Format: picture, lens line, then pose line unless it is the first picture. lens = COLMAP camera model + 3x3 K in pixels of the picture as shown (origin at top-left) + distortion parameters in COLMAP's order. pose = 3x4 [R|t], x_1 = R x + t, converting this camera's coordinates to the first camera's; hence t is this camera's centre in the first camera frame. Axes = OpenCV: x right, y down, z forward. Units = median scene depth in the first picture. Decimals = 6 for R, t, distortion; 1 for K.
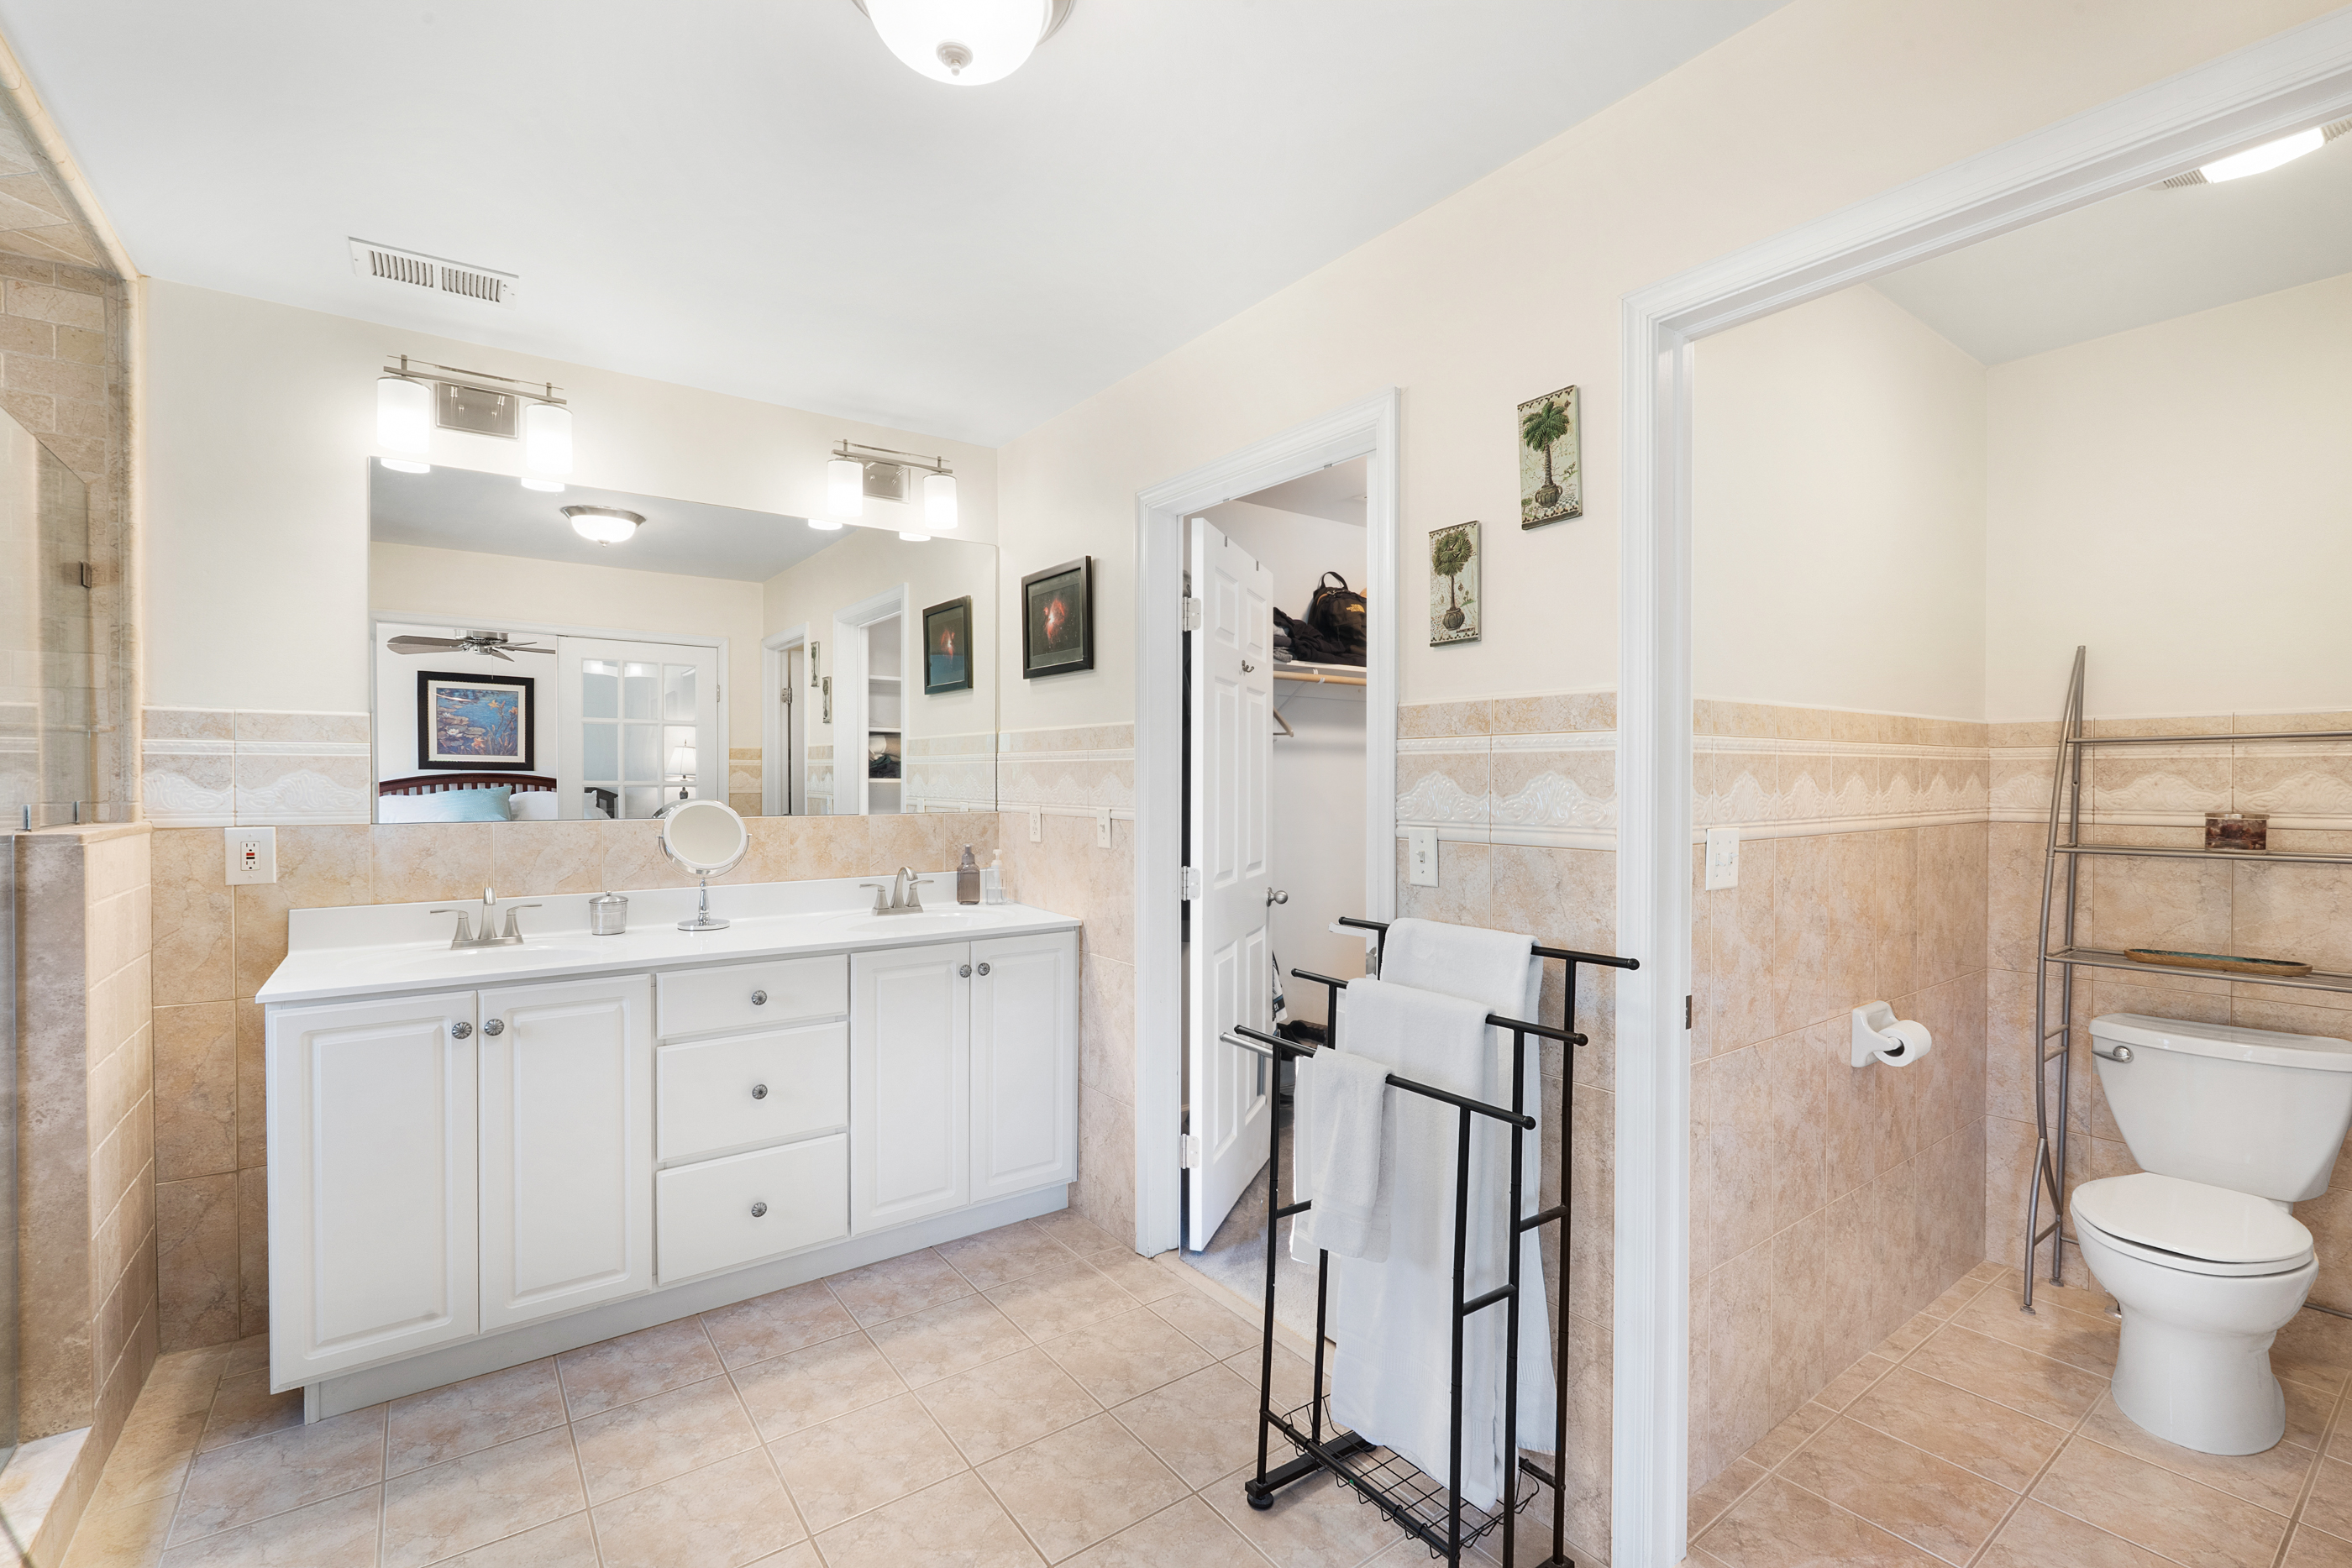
lens RADIAL K [[1025.4, 0, 1172.9], [0, 1025.4, 791.8], [0, 0, 1]] dist [-0.004447, 0.000708]
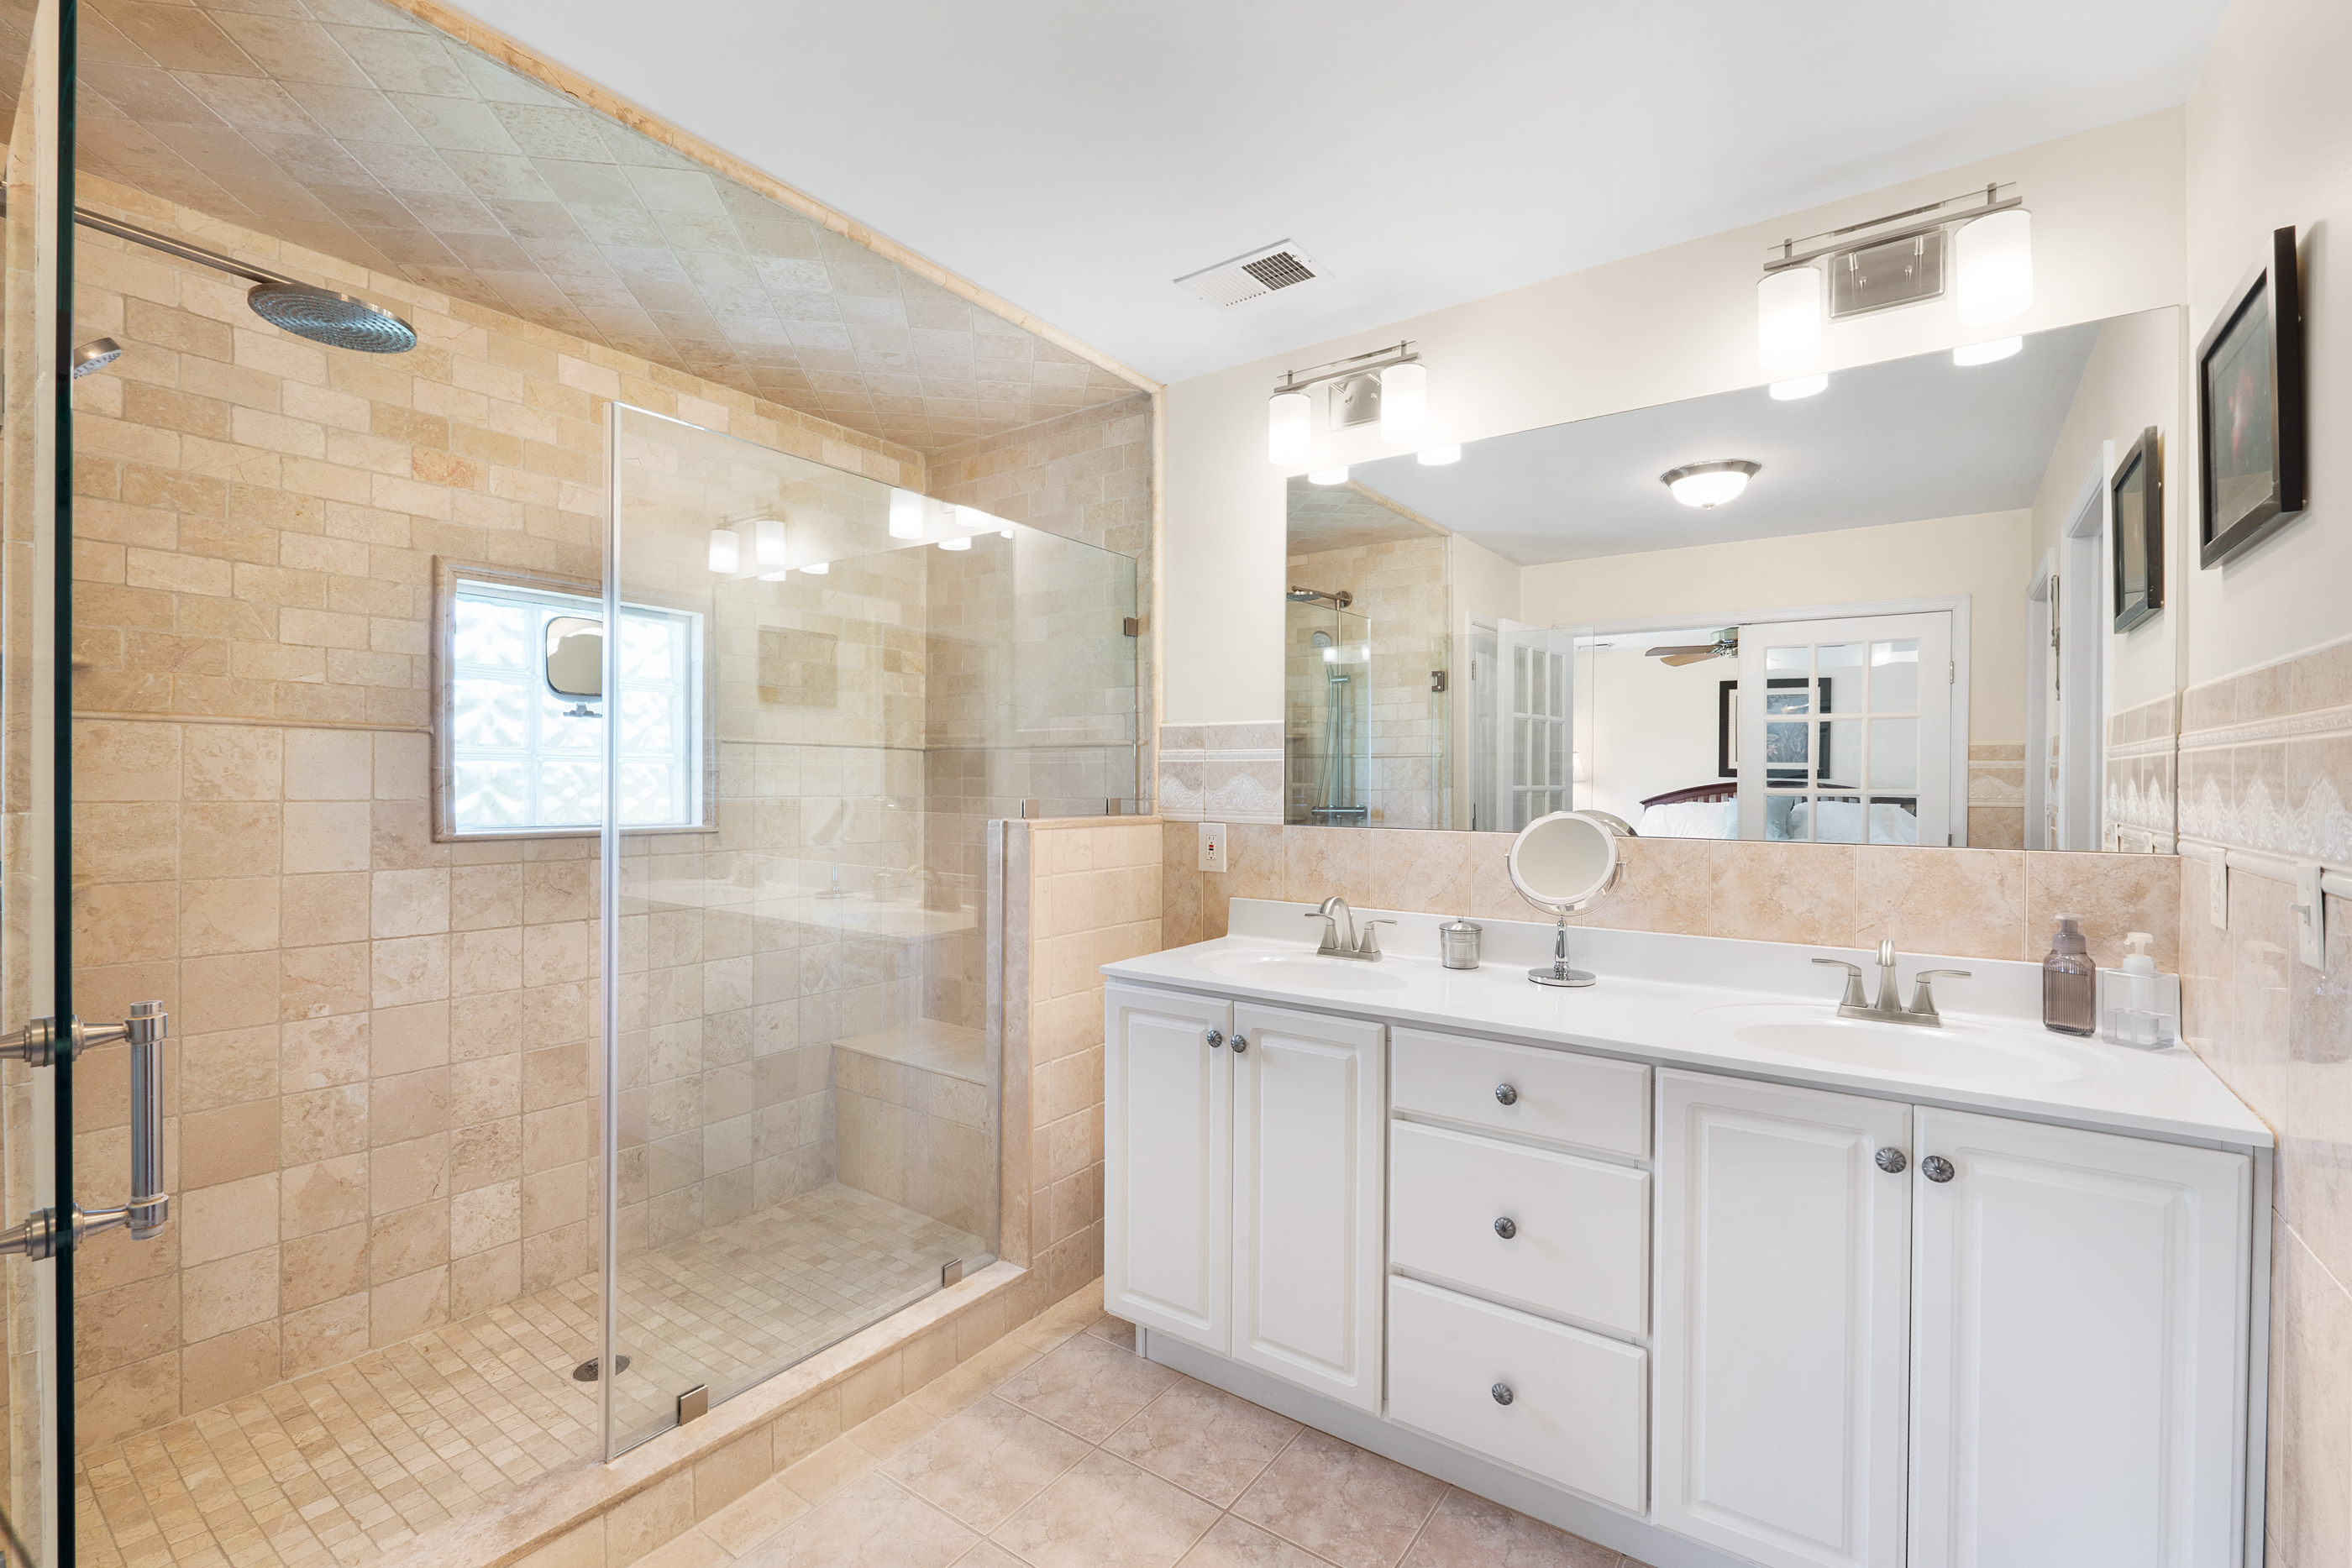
lens RADIAL K [[1025.4, 0, 1172.9], [0, 1025.4, 791.8], [0, 0, 1]] dist [-0.004447, 0.000708]
pose [[0.313386, 0.009573, -0.949578, 0.191247], [-0.018459, 0.999822, 0.003987, -0.004953], [0.949446, 0.016278, 0.313507, 0.564127]]
